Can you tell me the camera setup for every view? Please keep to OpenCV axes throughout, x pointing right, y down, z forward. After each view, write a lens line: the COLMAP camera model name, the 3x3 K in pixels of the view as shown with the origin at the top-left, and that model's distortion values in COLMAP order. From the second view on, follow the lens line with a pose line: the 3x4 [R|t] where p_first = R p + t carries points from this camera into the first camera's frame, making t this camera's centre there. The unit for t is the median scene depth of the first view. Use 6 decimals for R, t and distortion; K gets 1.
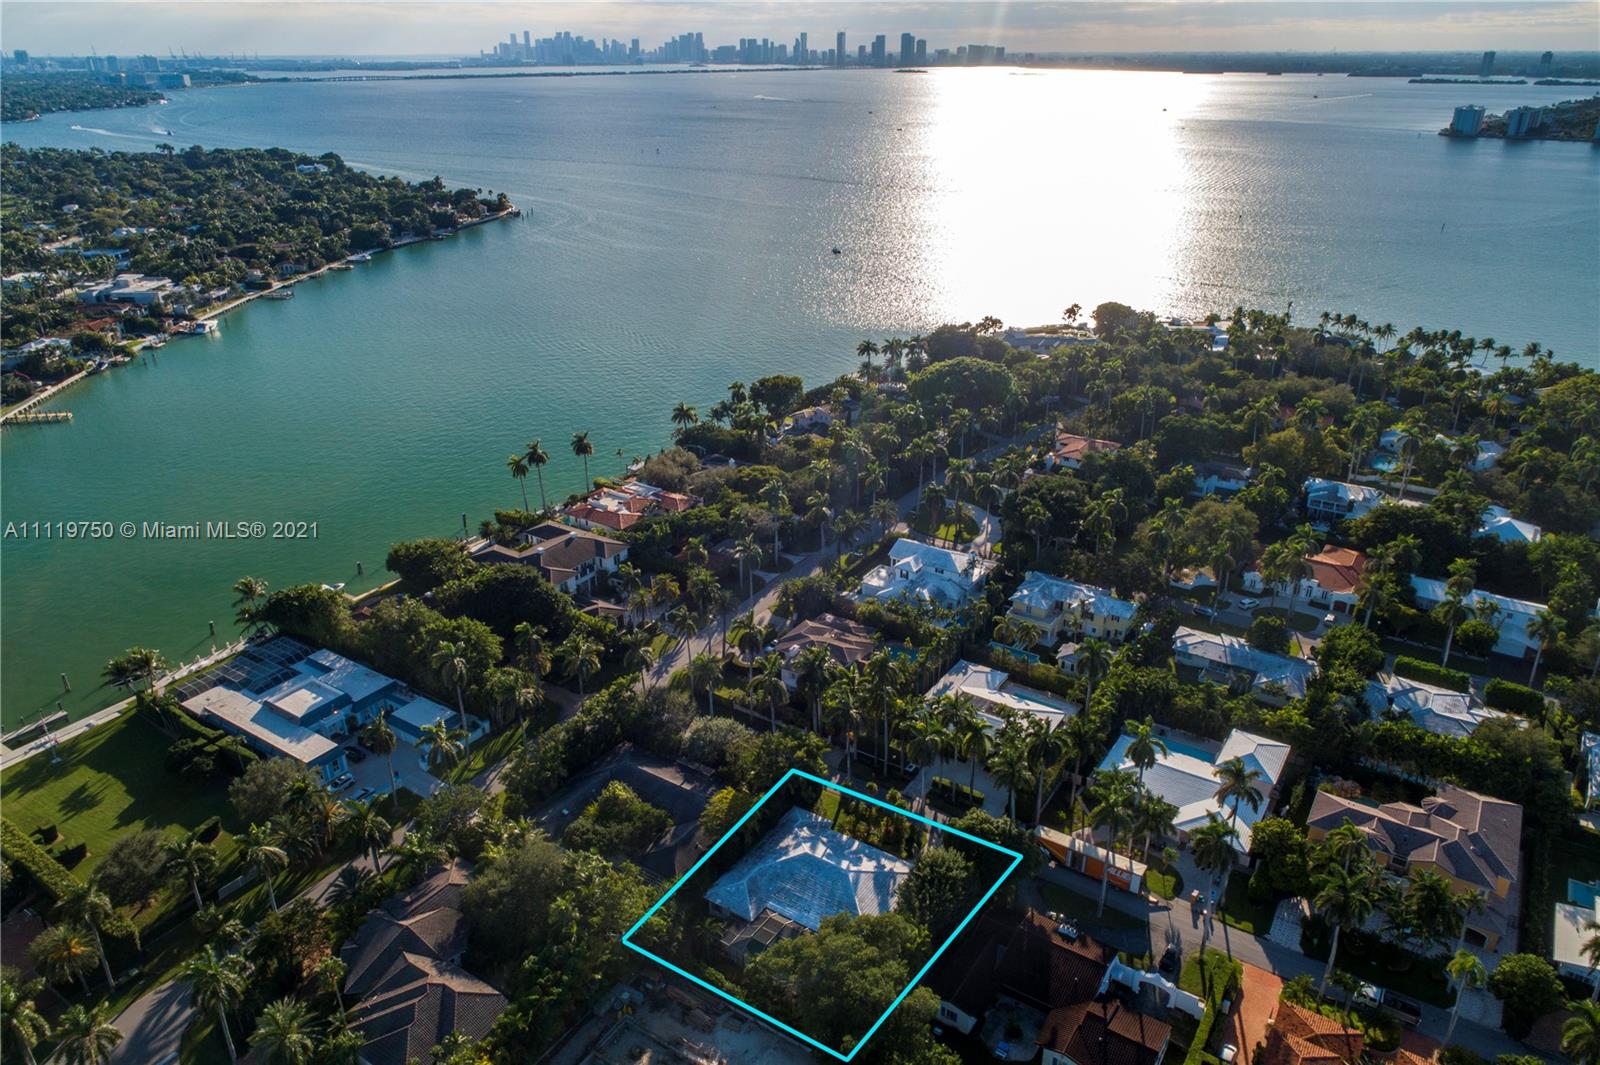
lens RADIAL K [[1082.2, 0, 810.1], [0, 1082.2, 537.5], [0, 0, 1]] dist [-0.001435, 0.008041]
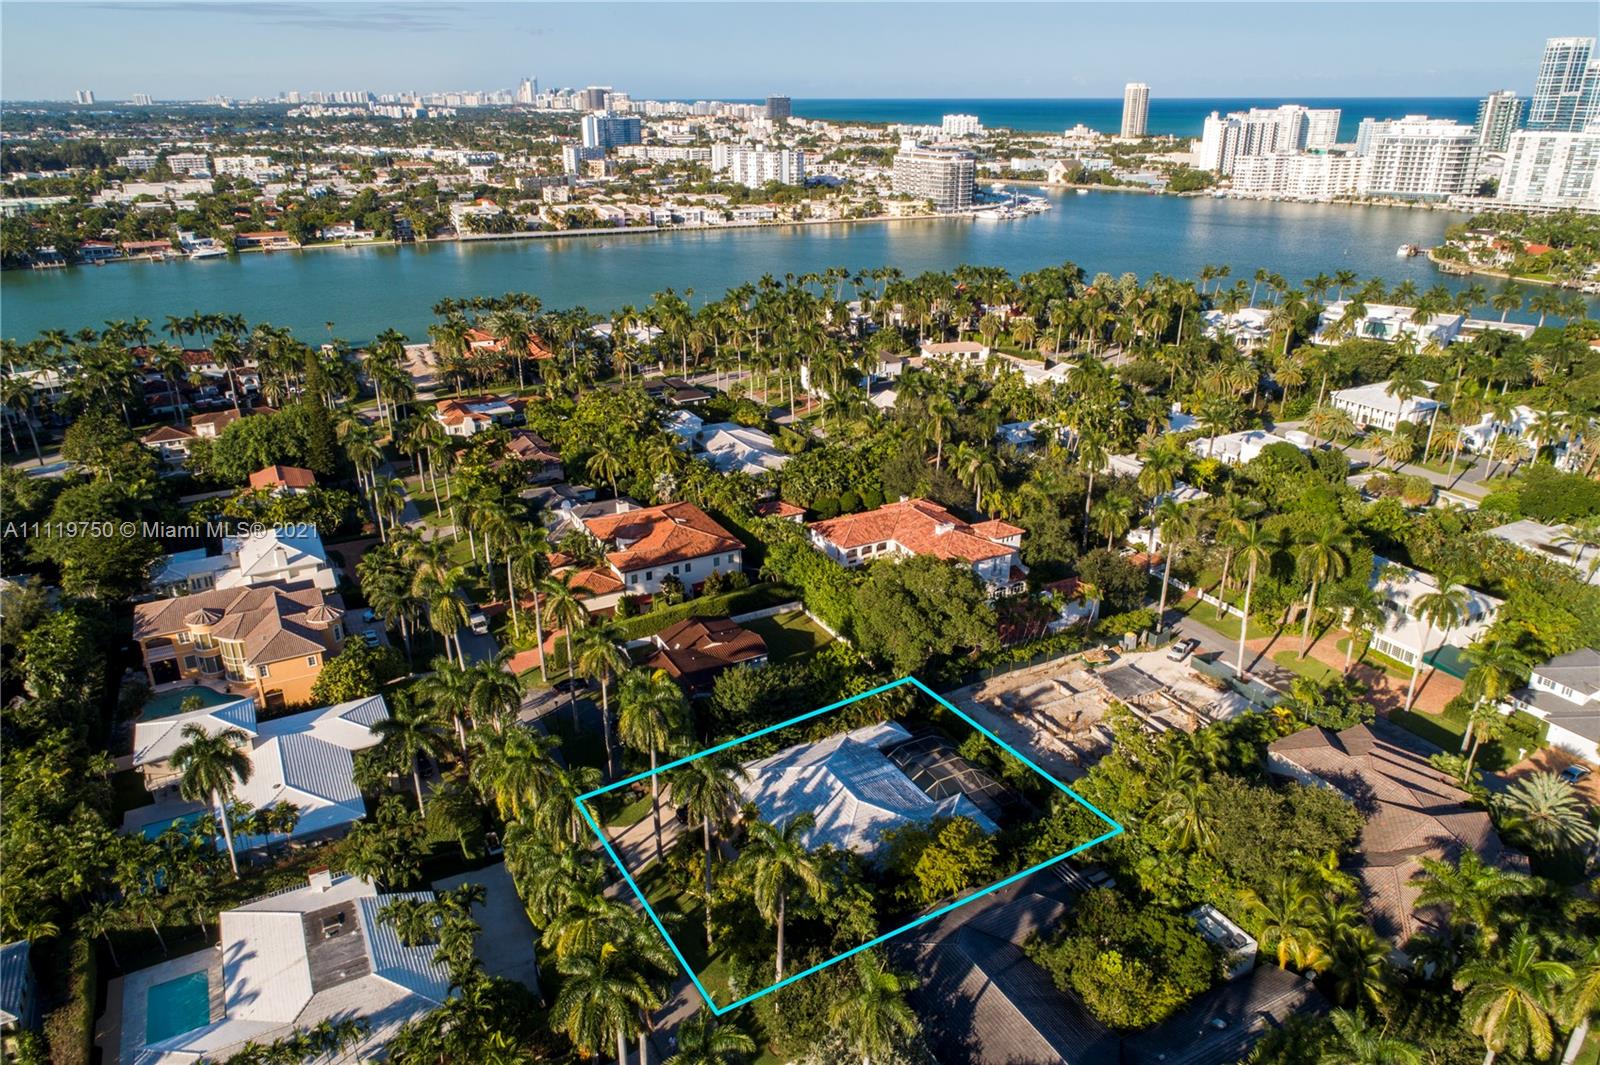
lens RADIAL K [[1082.2, 0, 801.1], [0, 1082.2, 532.4], [0, 0, 1]] dist [-0.001435, 0.008041]
pose [[-0.879119, -0.174450, 0.443527, -0.122439], [0.202673, 0.705431, 0.679183, -0.155112], [-0.431362, 0.686974, -0.584802, 0.626925]]
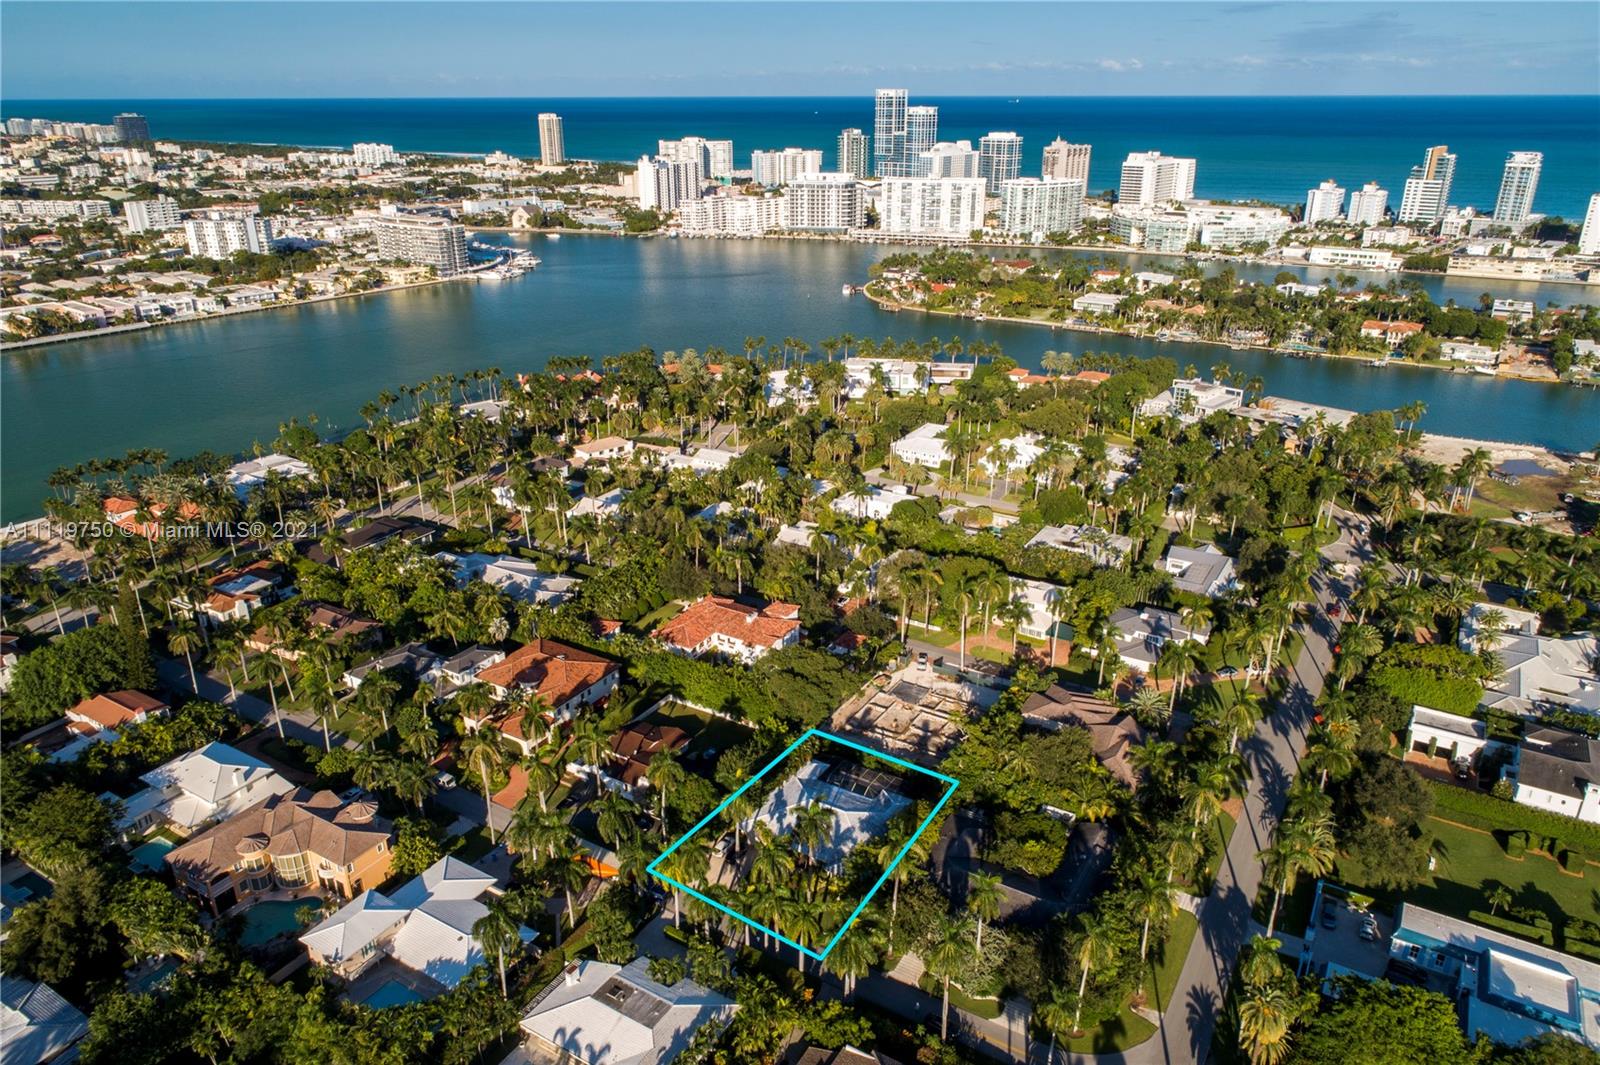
lens RADIAL K [[1082.2, 0, 800.8], [0, 1082.2, 535.8], [0, 0, 1]] dist [-0.001435, 0.008041]
pose [[-0.999418, 0.018403, -0.028709, 0.034695], [-0.008447, 0.682053, 0.731254, -0.363448], [0.033039, 0.731071, -0.681501, 0.752355]]
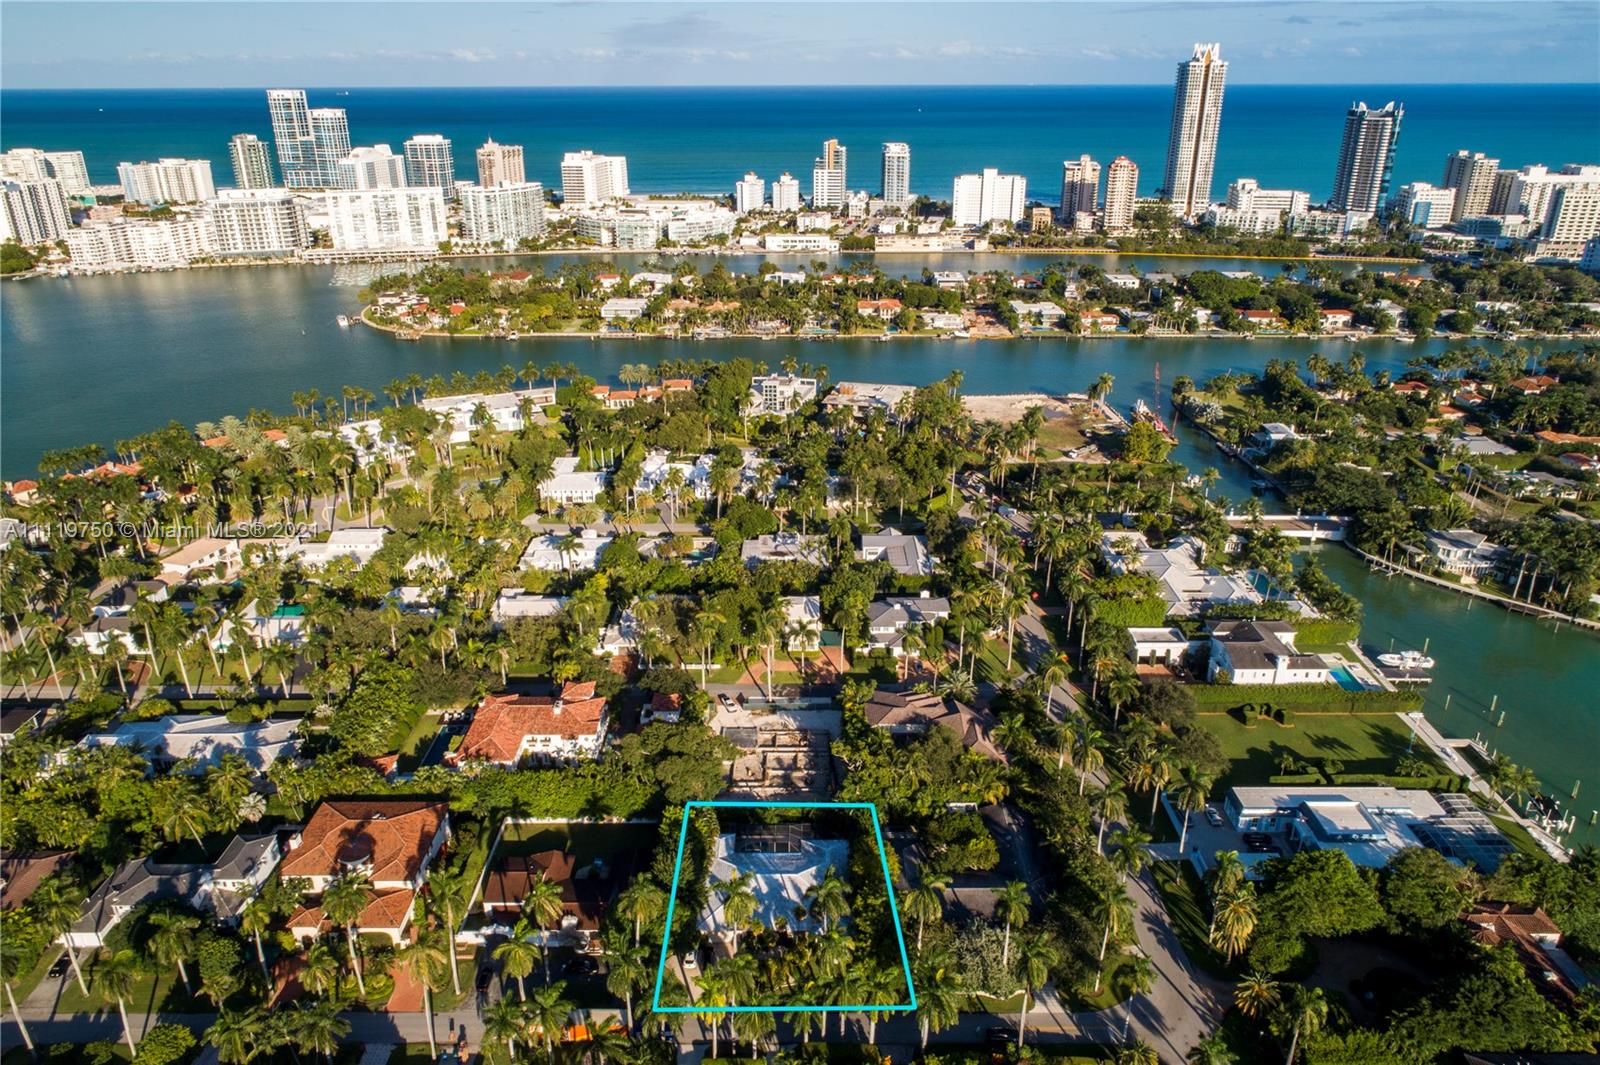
lens RADIAL K [[1082.2, 0, 801.3], [0, 1082.2, 537.4], [0, 0, 1]] dist [-0.001435, 0.008041]
pose [[-0.838444, 0.219619, -0.498778, 0.234269], [-0.220269, 0.700567, 0.678740, -0.356245], [0.498492, 0.678950, -0.539011, 0.660064]]
